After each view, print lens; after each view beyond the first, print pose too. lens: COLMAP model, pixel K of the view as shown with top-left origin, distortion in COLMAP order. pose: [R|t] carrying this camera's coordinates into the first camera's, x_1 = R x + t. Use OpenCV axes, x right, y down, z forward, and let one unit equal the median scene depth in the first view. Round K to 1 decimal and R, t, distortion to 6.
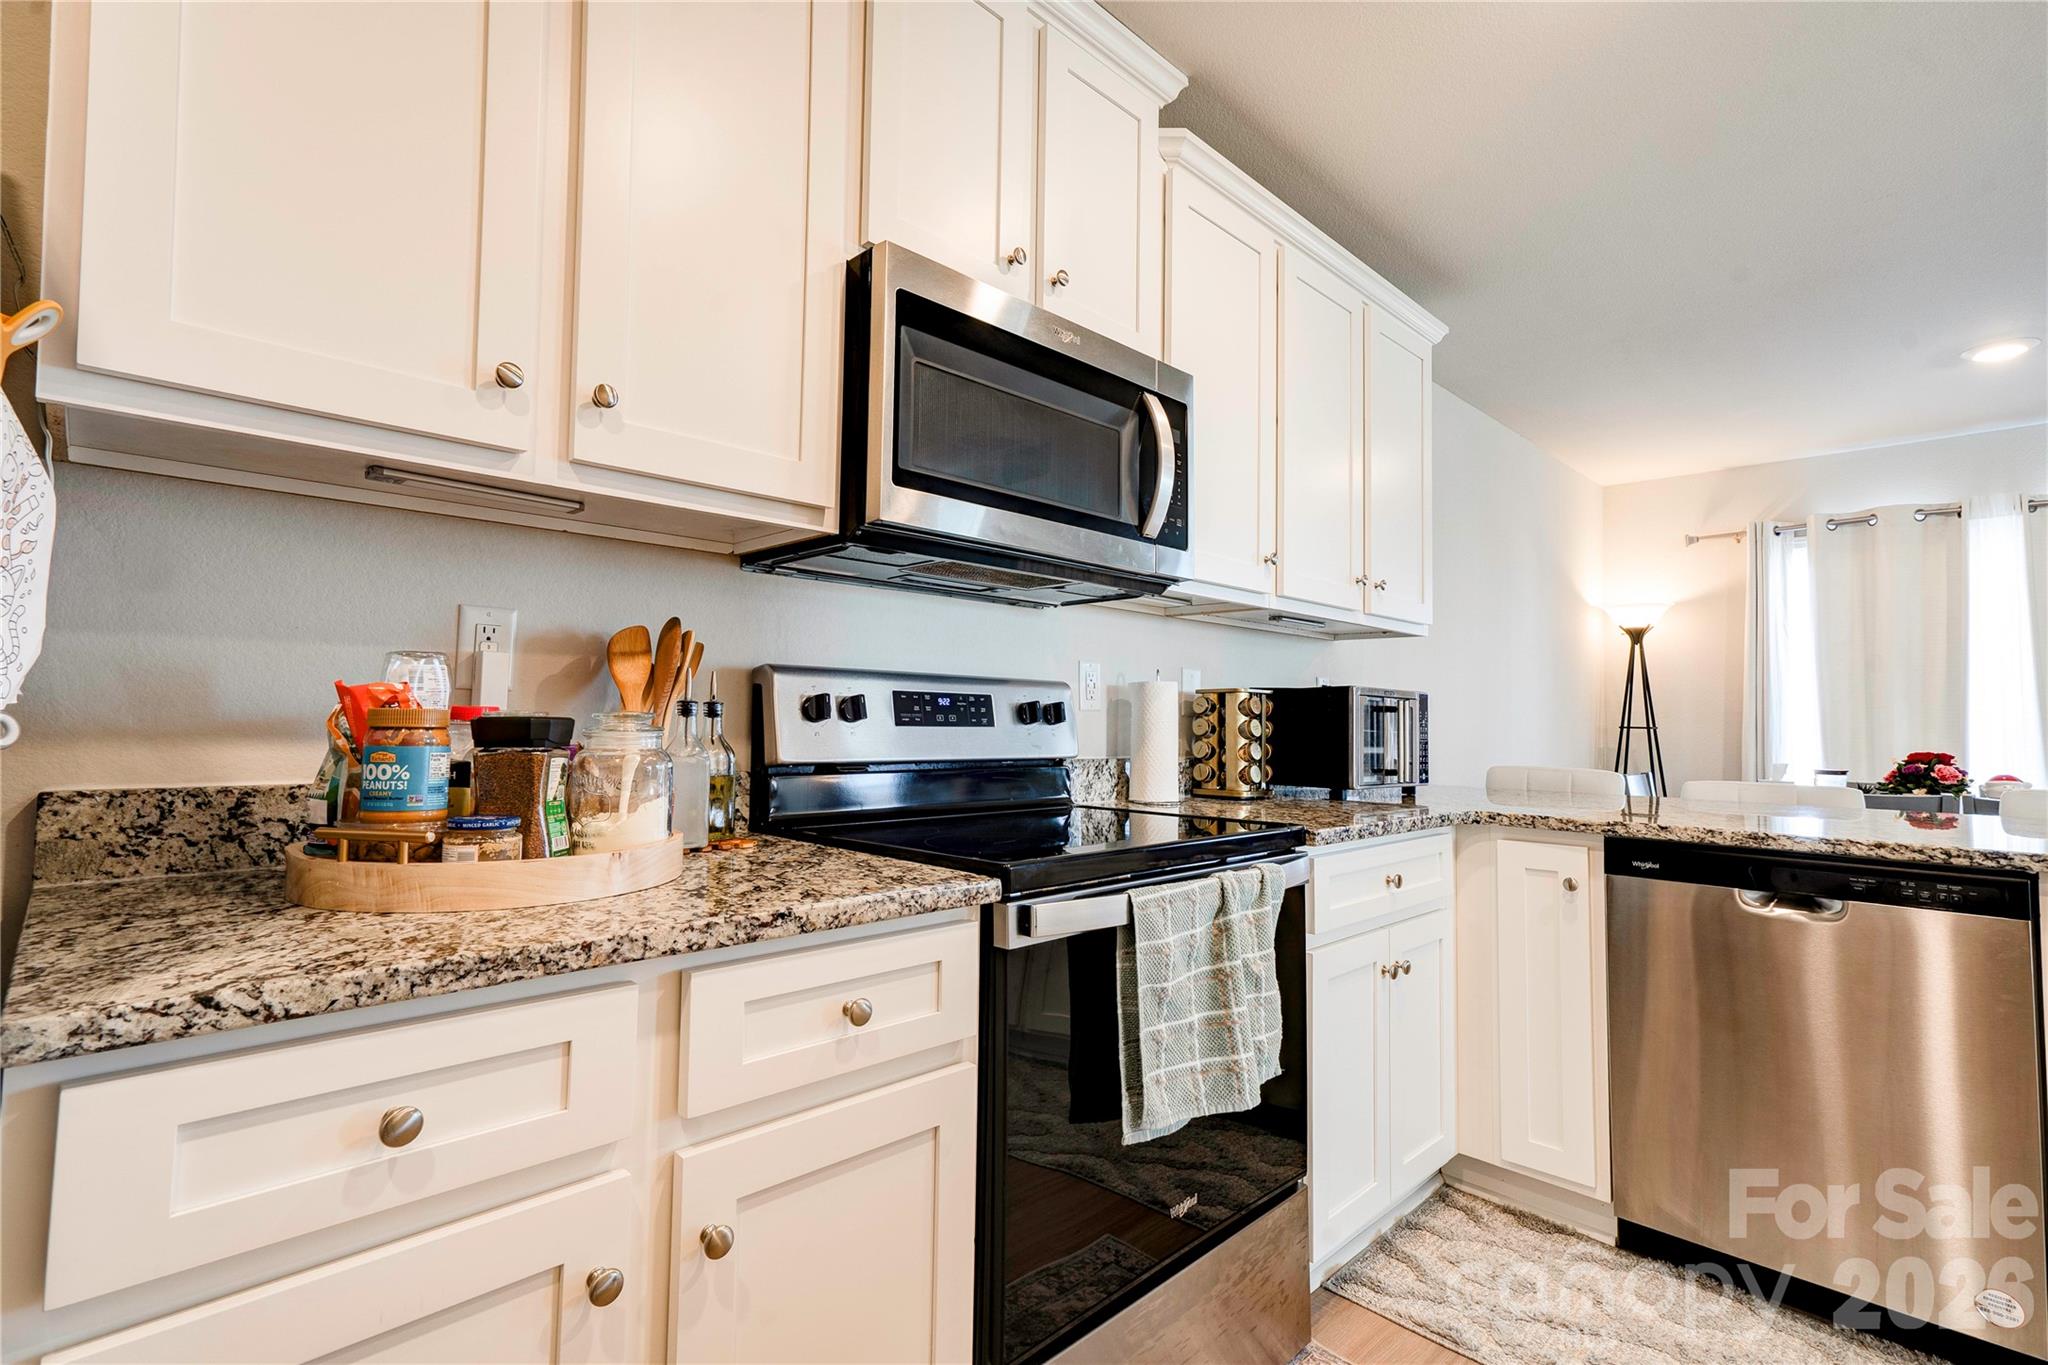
lens RADIAL K [[947.0, 0, 1002.7], [0, 947.0, 682.5], [0, 0, 1]] dist [0.002607, 0.005264]
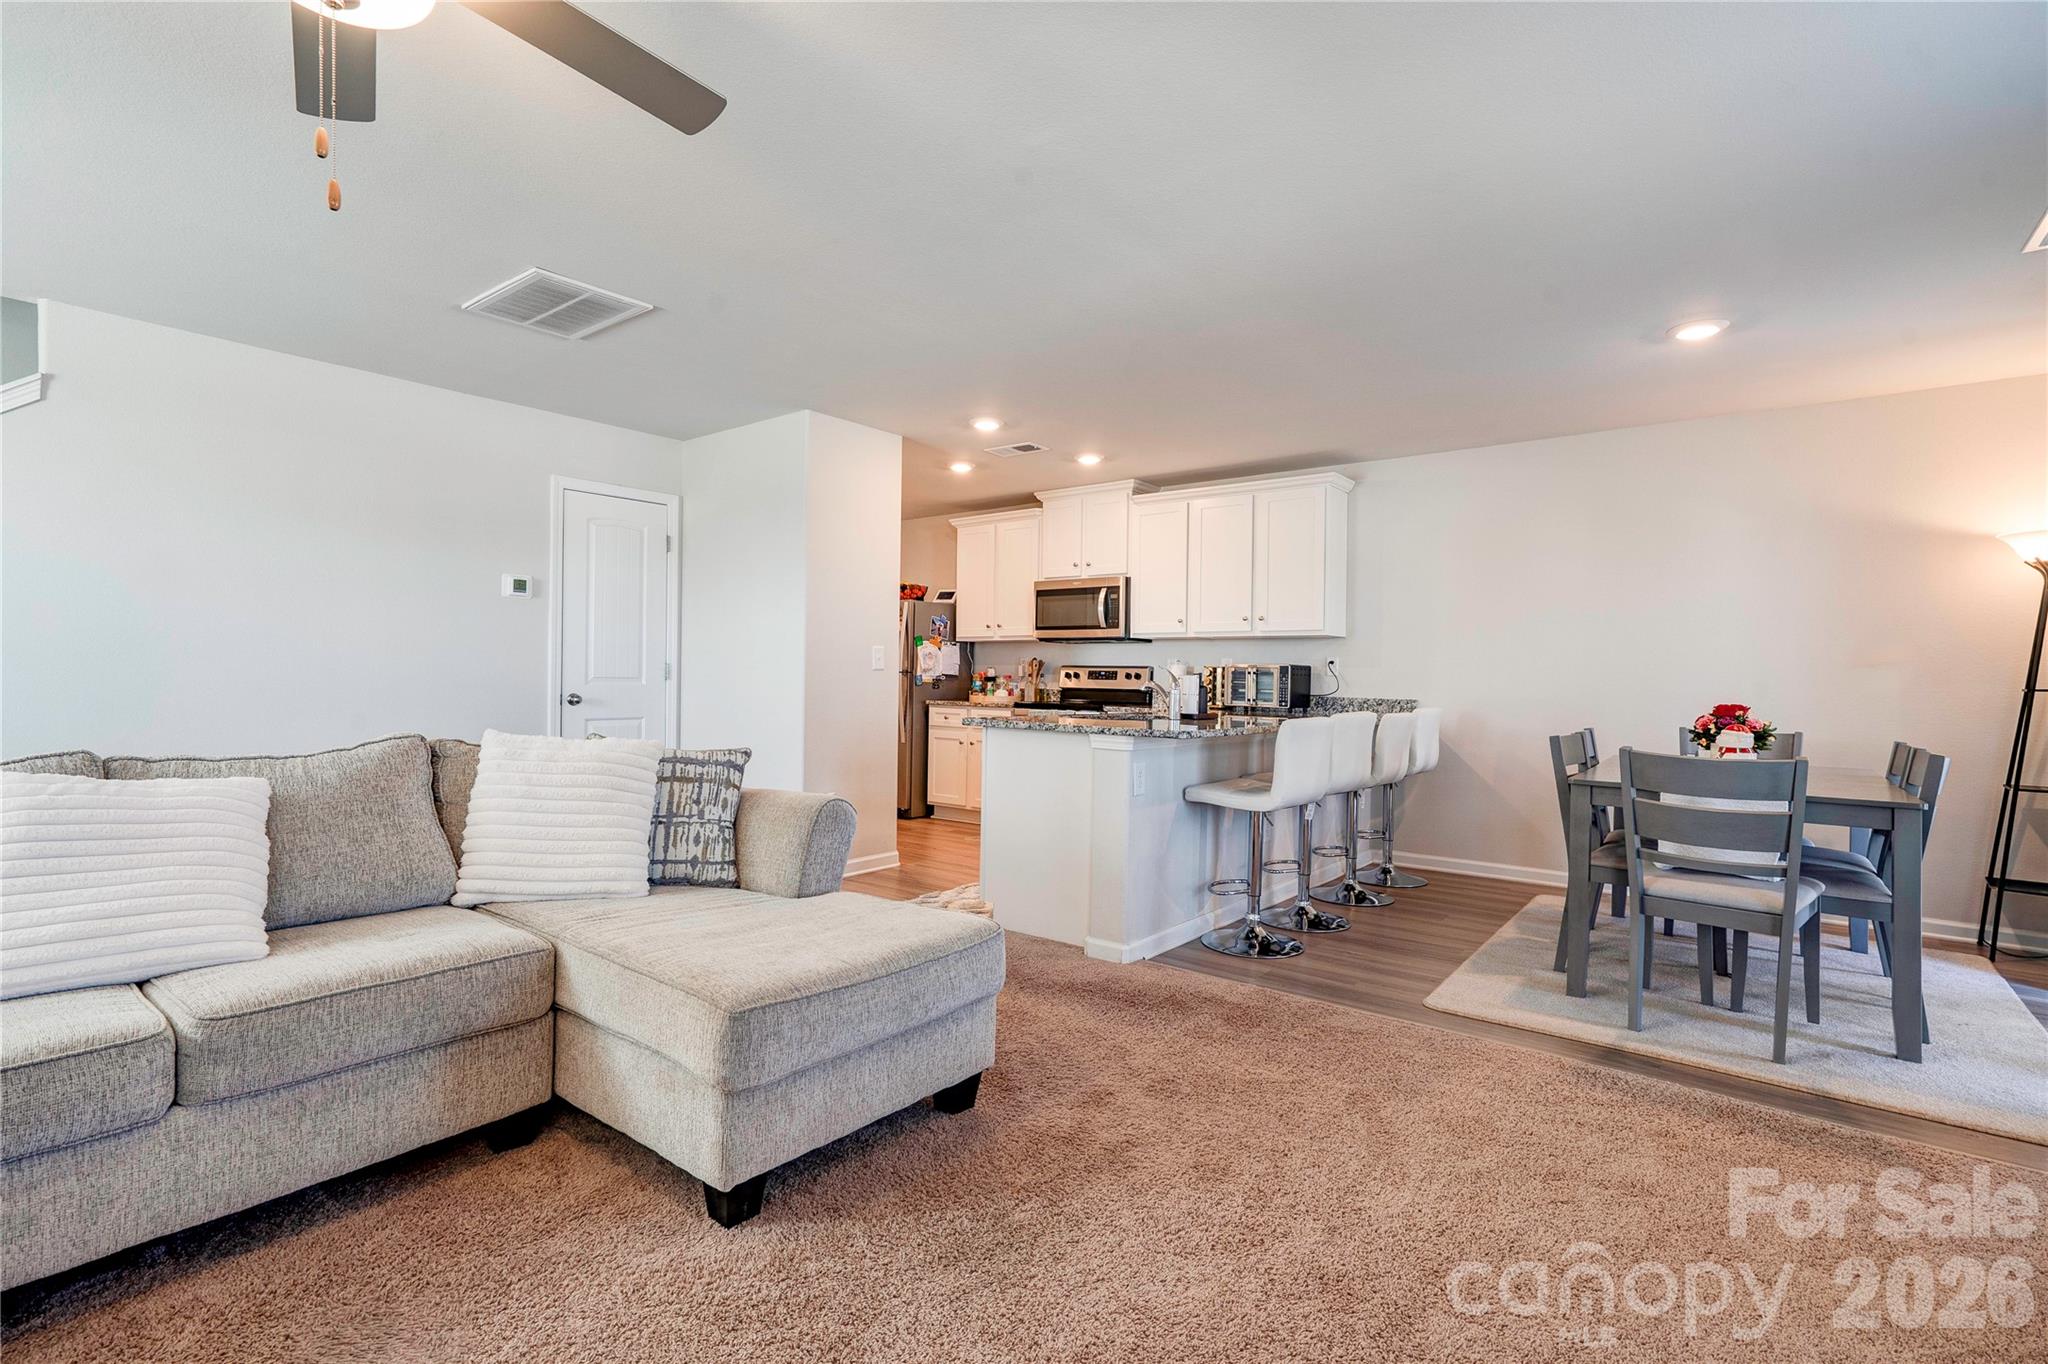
lens RADIAL K [[947.0, 0, 1011.3], [0, 947.0, 682.9], [0, 0, 1]] dist [0.002607, 0.005264]
pose [[0.134611, -0.006304, -0.990879, 3.466744], [0.024911, 0.999685, -0.002976, 0.058787], [0.990585, -0.024283, 0.134725, 0.134044]]
